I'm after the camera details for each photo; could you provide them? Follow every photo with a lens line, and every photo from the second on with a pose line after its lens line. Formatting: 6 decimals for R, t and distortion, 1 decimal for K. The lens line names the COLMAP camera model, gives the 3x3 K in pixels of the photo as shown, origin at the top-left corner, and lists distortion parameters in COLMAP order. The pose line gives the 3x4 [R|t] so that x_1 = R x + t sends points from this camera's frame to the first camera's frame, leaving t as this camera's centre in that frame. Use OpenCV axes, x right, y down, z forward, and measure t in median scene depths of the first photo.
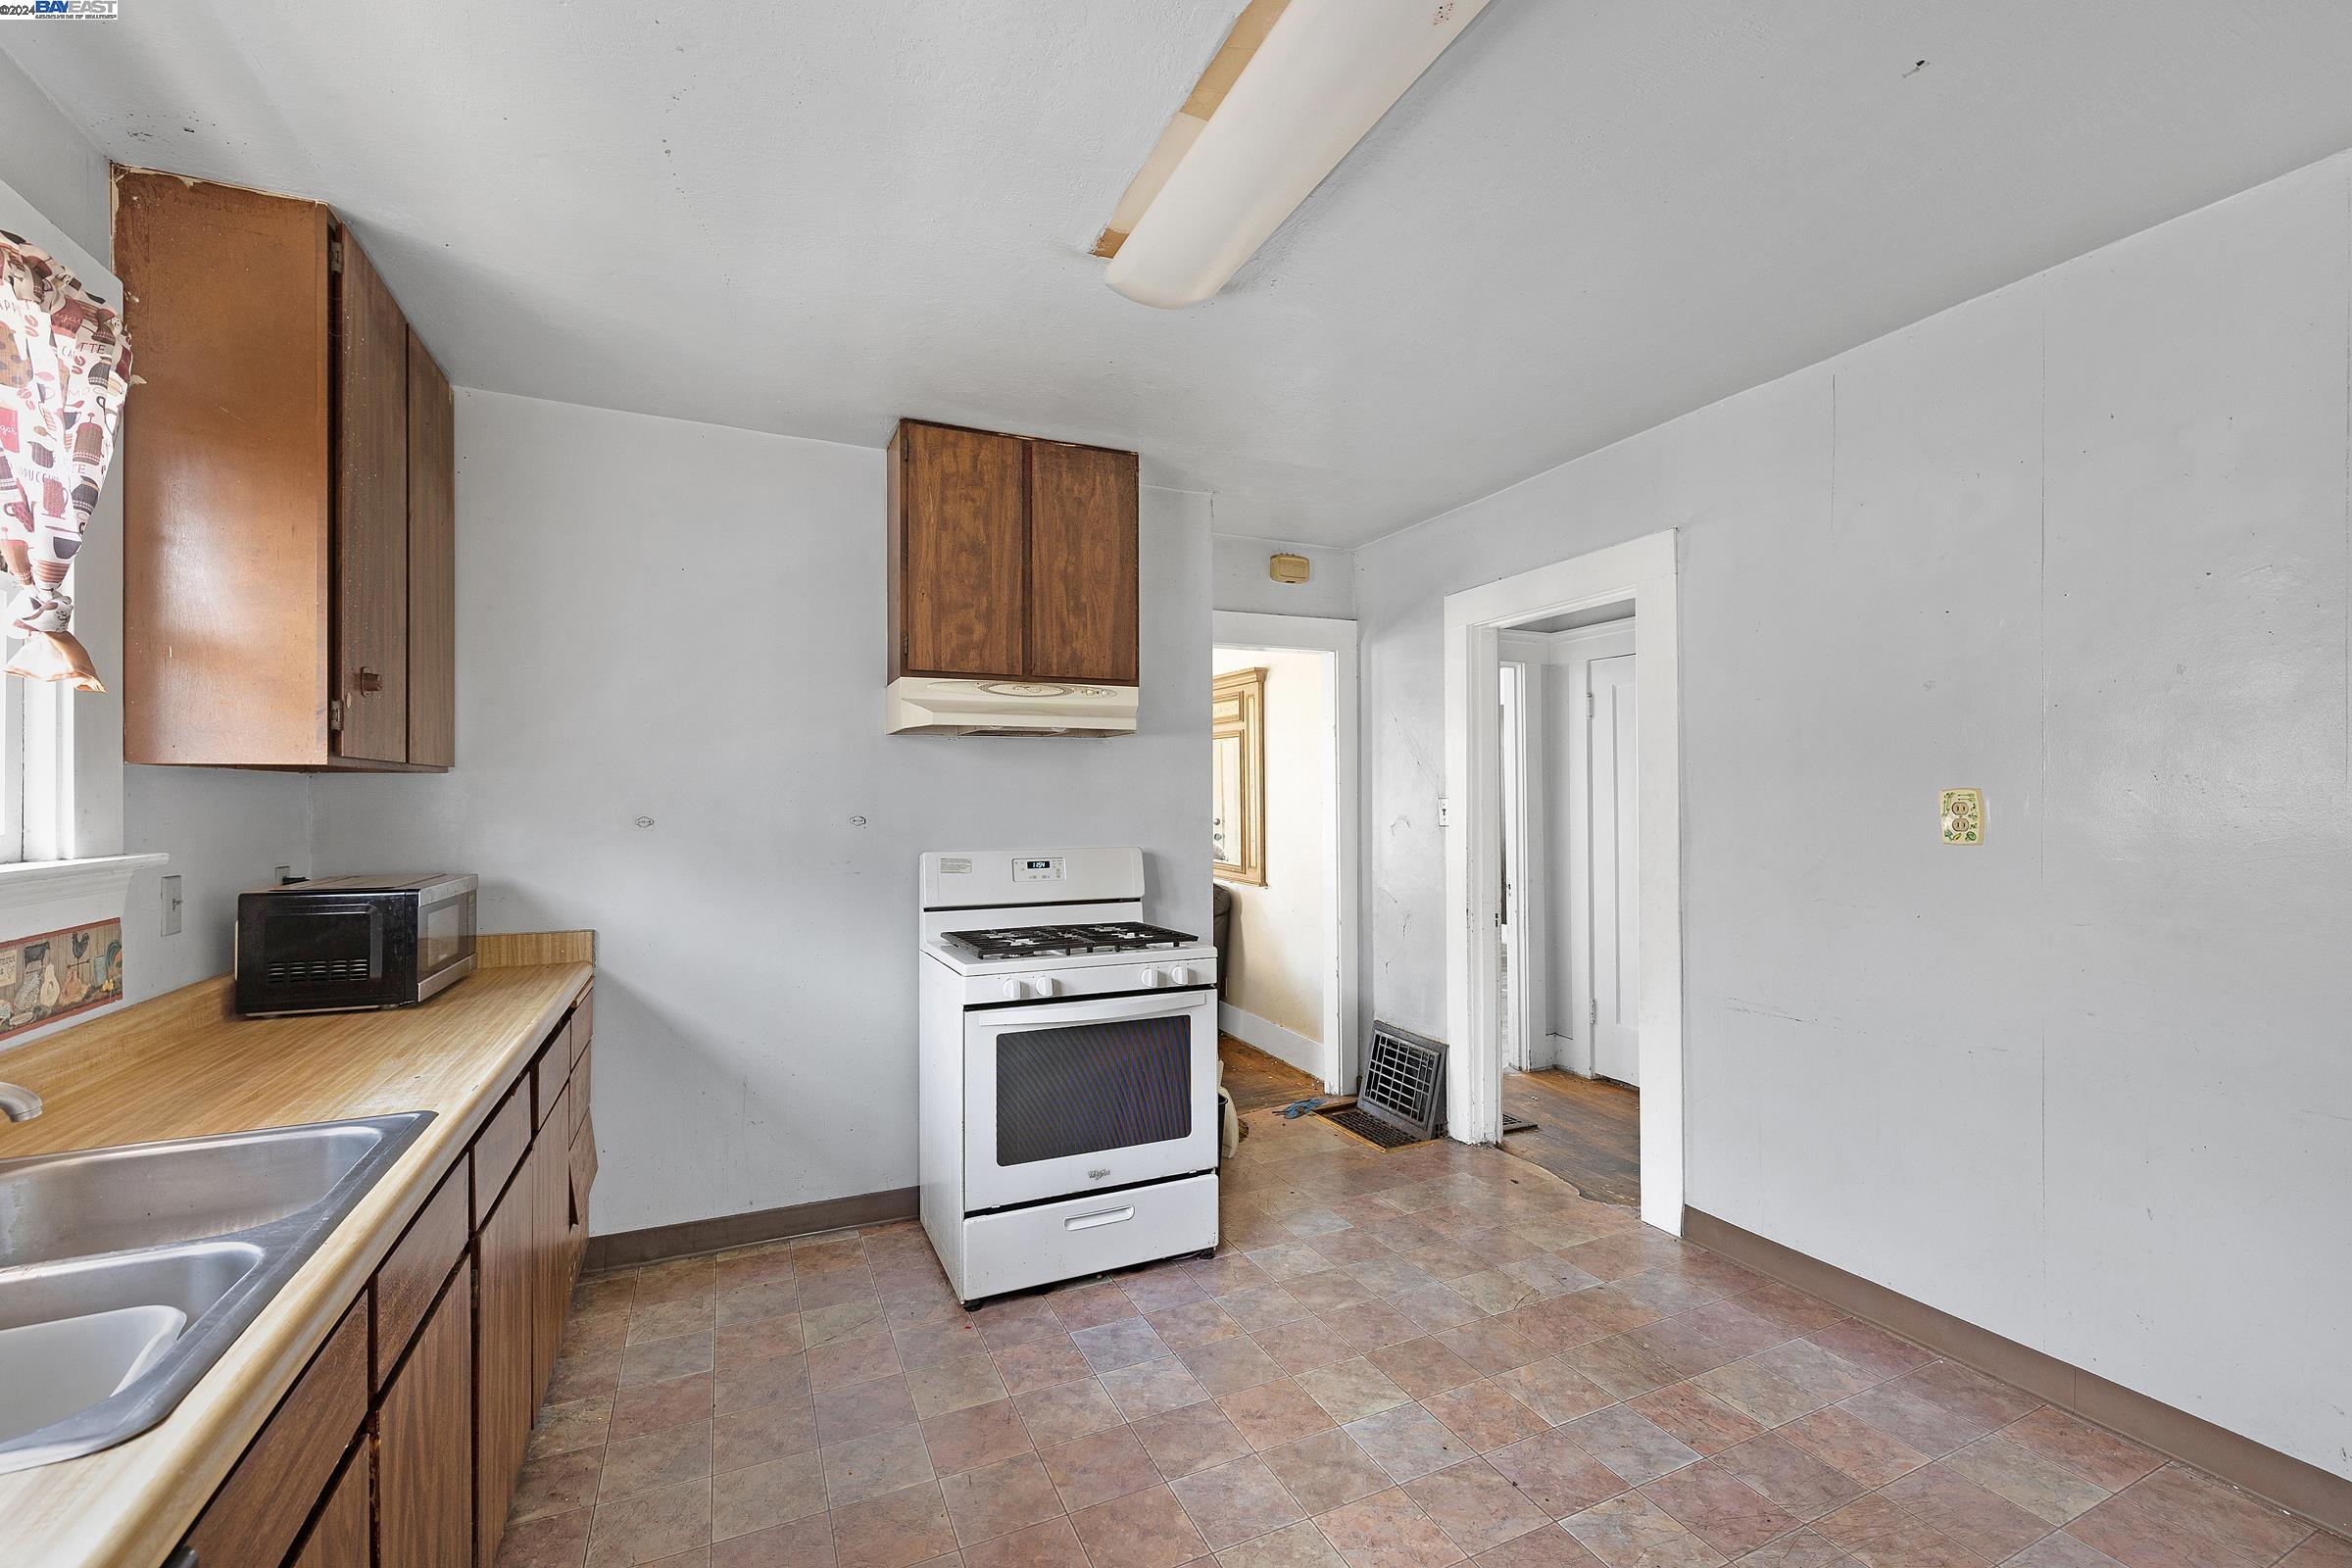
lens RADIAL K [[994.0, 0, 1176.0], [0, 994.0, 784.0], [0, 0, 1]] dist [-0.000221, -0.000051]
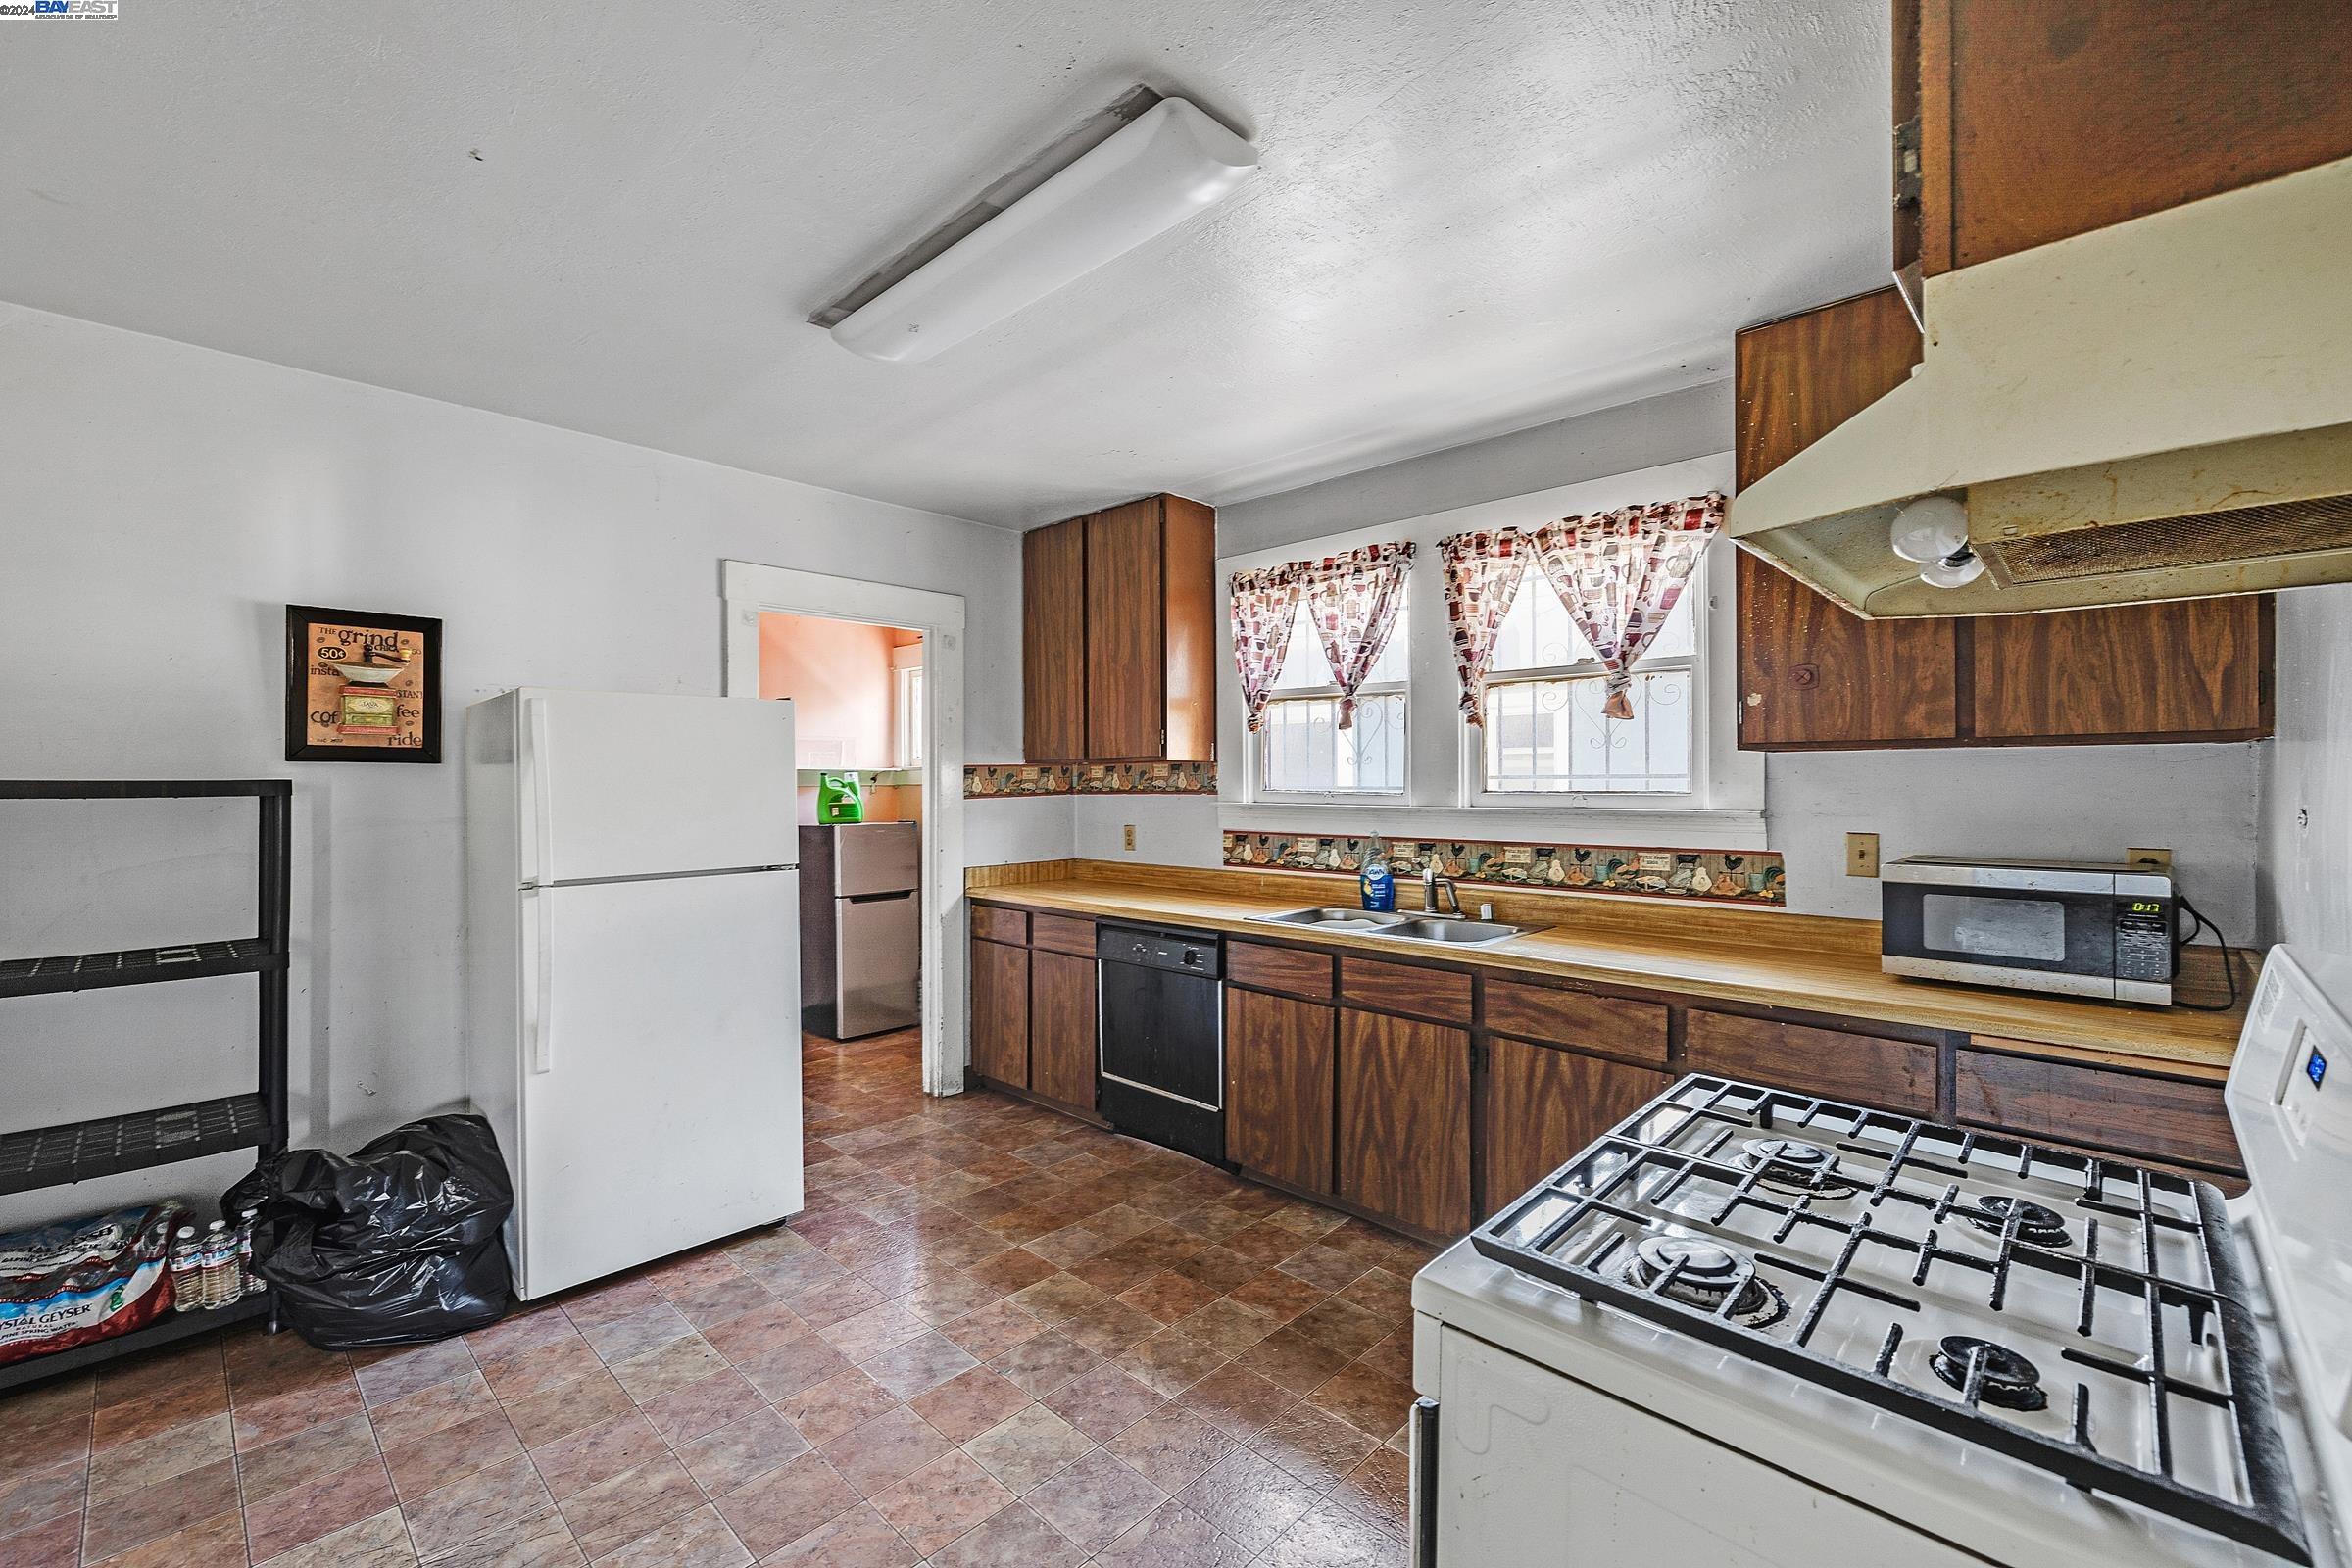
lens RADIAL K [[982.8, 0, 1156.2], [0, 982.8, 782.8], [0, 0, 1]] dist [0.001629, -0.000047]
pose [[-0.936048, 0.007561, -0.351790, 0.339321], [0.010272, 0.999930, -0.005841, 0.023103], [0.351721, -0.009081, -0.936061, 1.901331]]
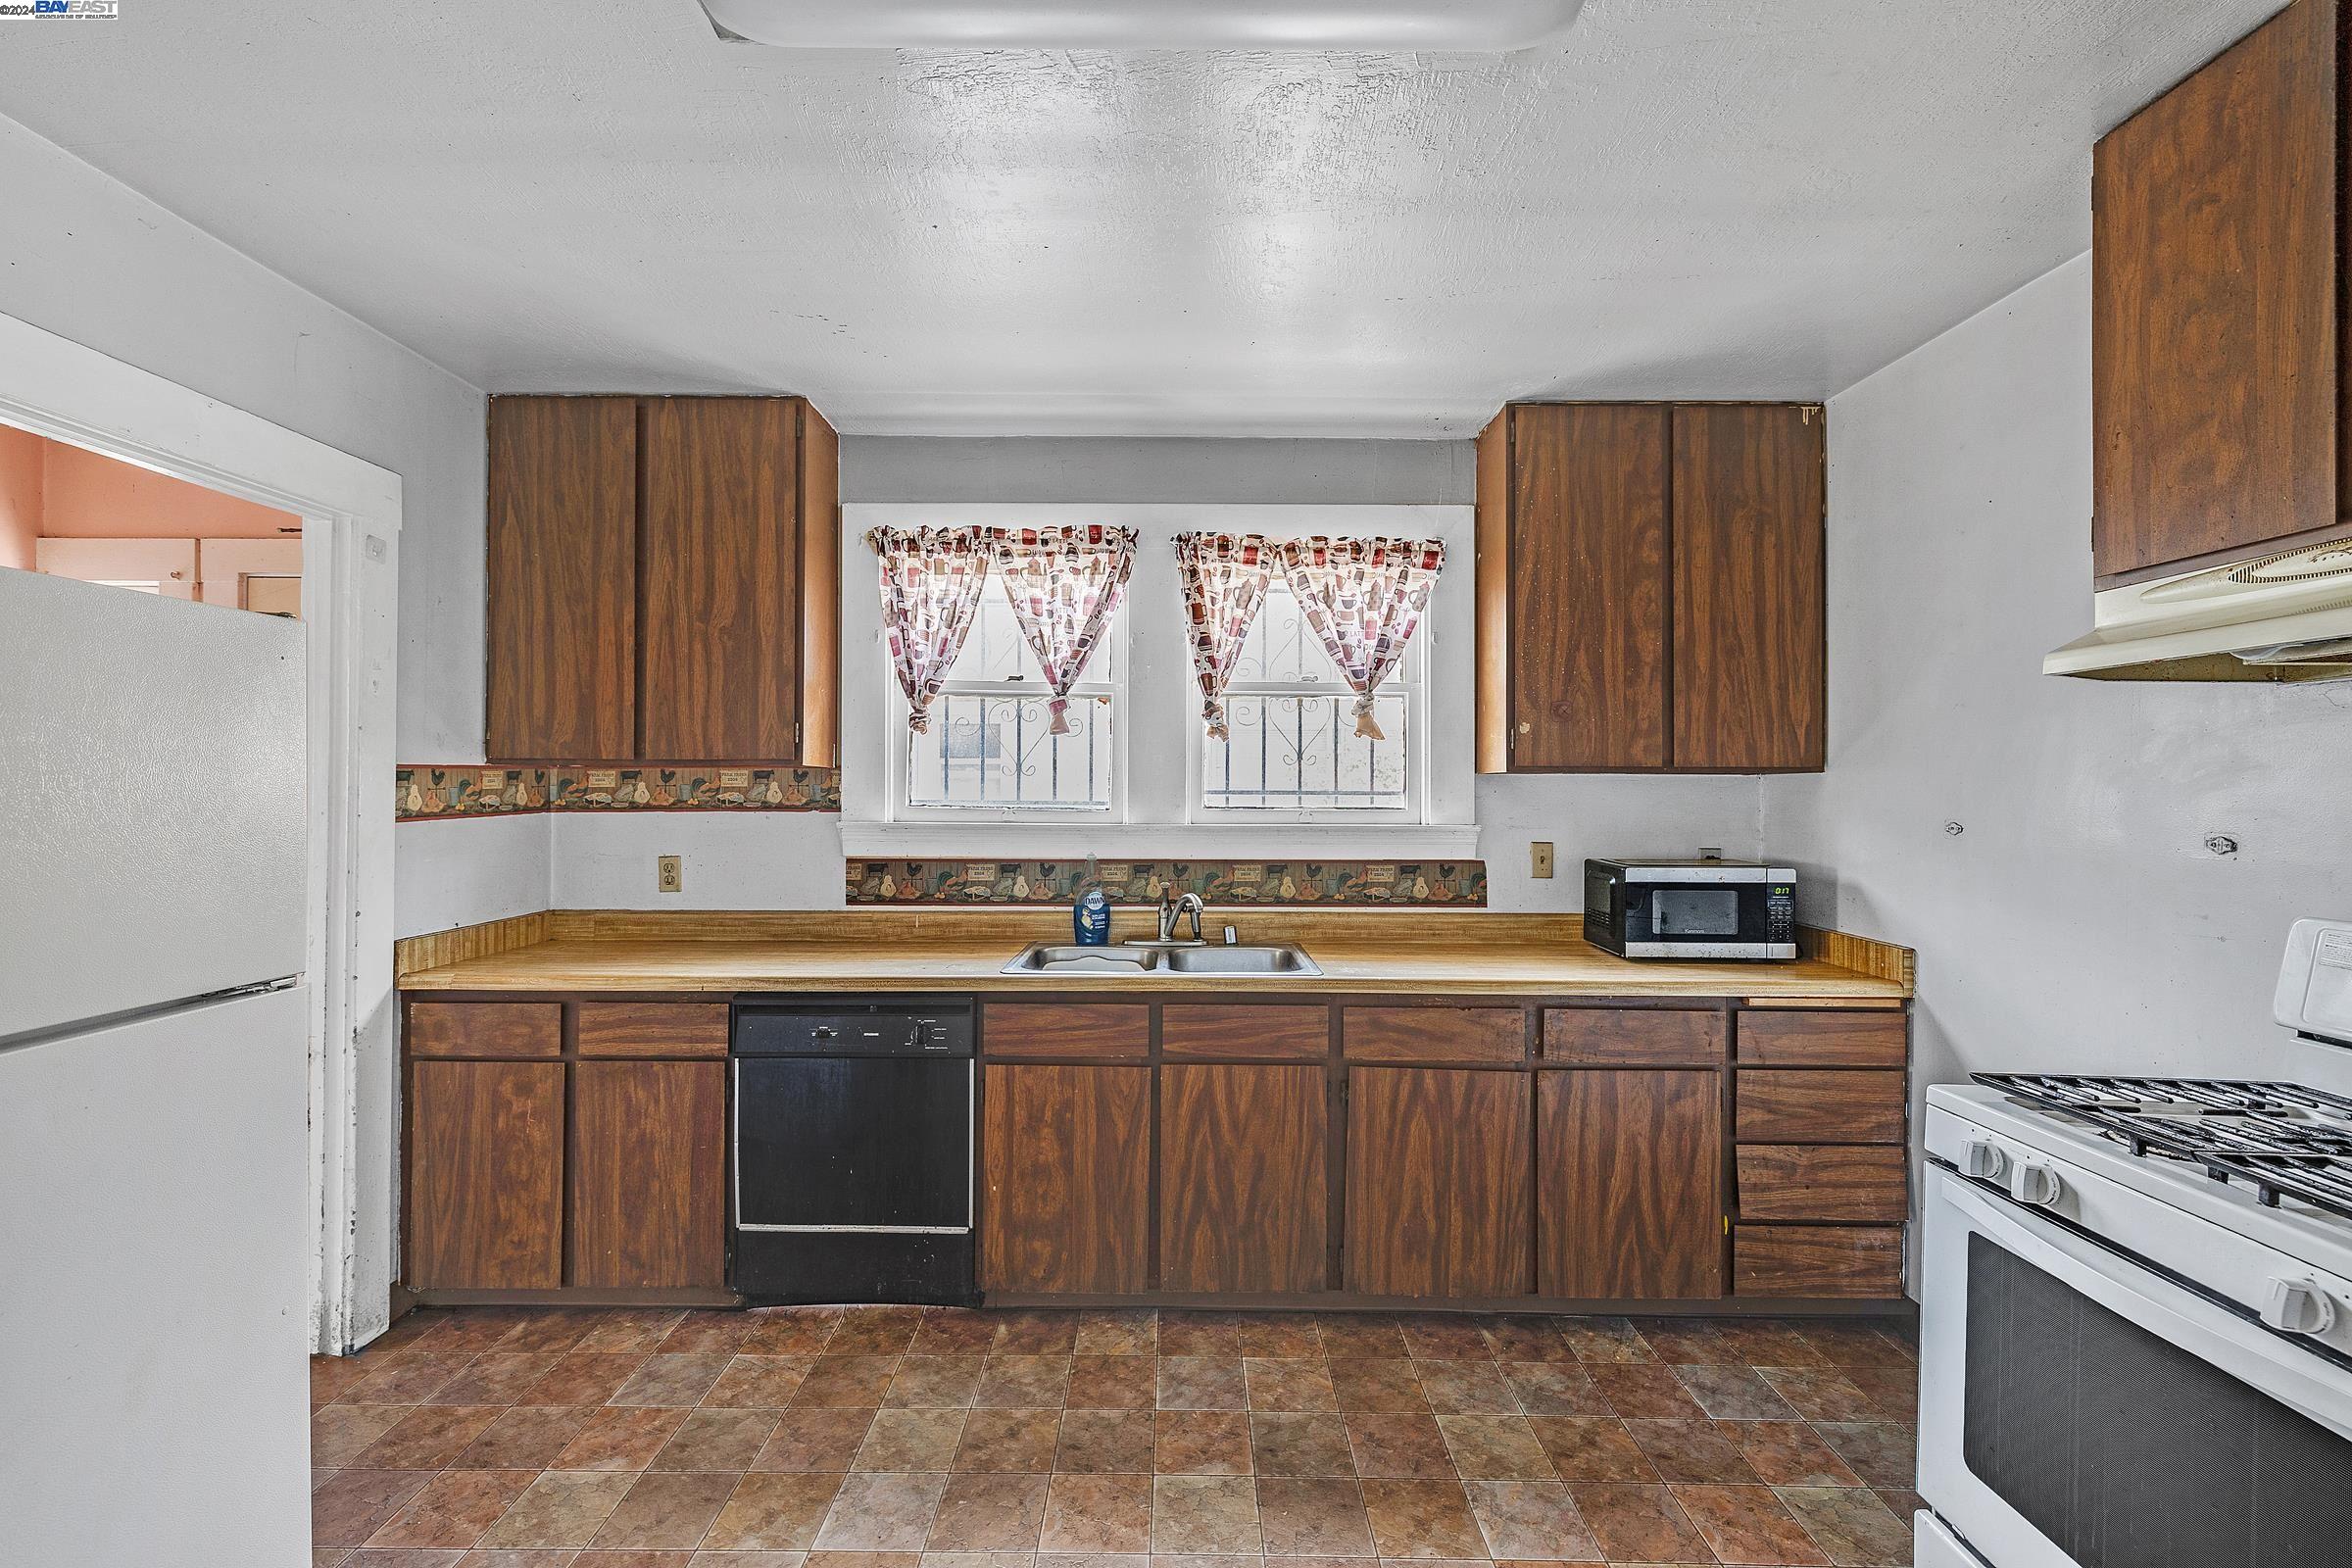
lens RADIAL K [[994.0, 0, 1176.0], [0, 994.0, 784.0], [0, 0, 1]] dist [-0.000221, -0.000051]
pose [[-0.427021, -0.003696, -0.904234, 0.707599], [0.005287, 0.999964, -0.006584, 0.005689], [0.904226, -0.007592, -0.426986, 1.152737]]
